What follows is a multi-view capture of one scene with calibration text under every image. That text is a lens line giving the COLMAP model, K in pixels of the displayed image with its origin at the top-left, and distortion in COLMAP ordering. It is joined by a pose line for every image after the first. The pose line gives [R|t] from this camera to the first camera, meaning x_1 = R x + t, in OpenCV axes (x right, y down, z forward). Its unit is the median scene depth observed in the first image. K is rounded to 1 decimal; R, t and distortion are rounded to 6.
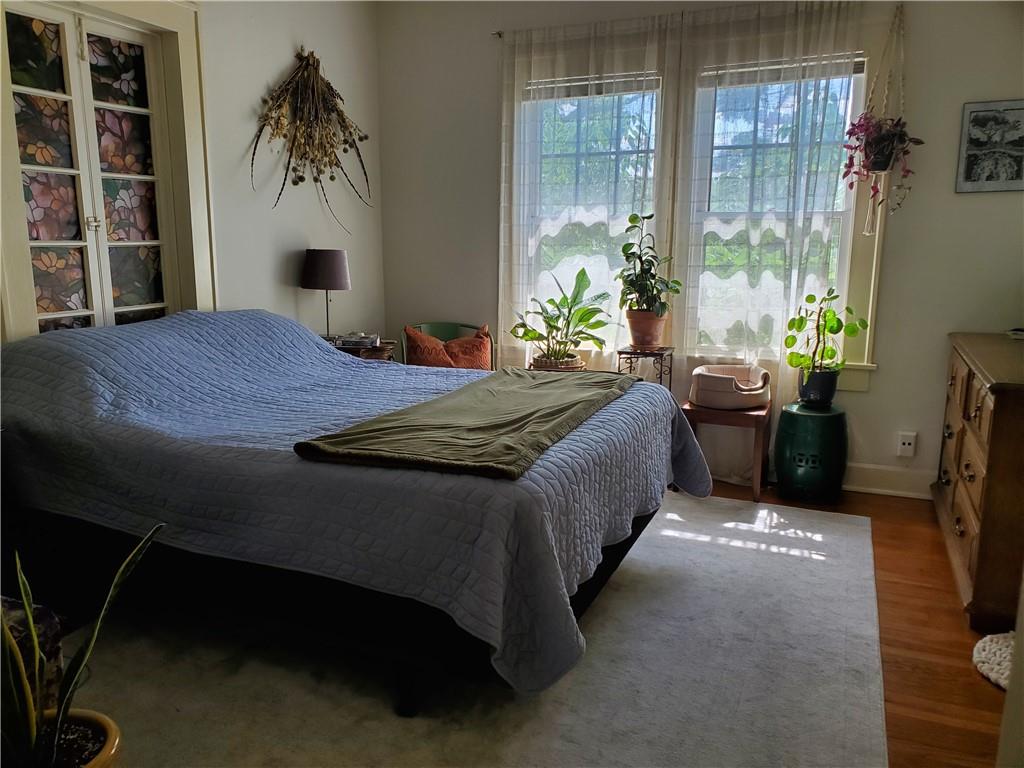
lens RADIAL K [[796.8, 0, 514.1], [0, 796.8, 391.8], [0, 0, 1]] dist [0.008965, 0.003307]
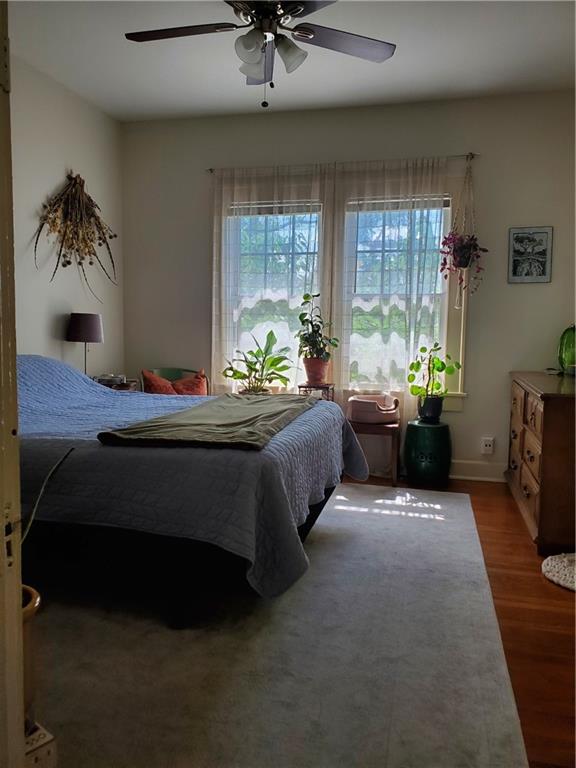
lens RADIAL K [[605.8, 0, 288.0], [0, 605.8, 384.0], [0, 0, 1]] dist [0.078808, -0.198555]
pose [[0.984513, -0.004325, 0.175259, -0.082991], [0.022404, 0.994603, -0.101310, 0.058619], [-0.173875, 0.103668, 0.979296, -0.077645]]
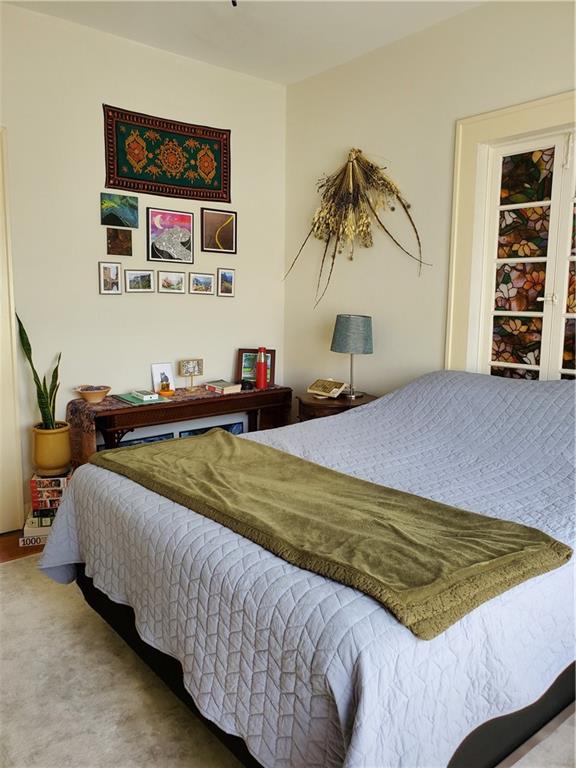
lens RADIAL K [[597.6, 0, 288.0], [0, 597.6, 384.0], [0, 0, 1]] dist [0.008965, 0.003307]
pose [[-0.450842, 0.104965, -0.886411, 0.631590], [-0.194396, 0.957679, 0.212278, -0.256942], [0.871178, 0.268019, -0.411357, 1.353629]]
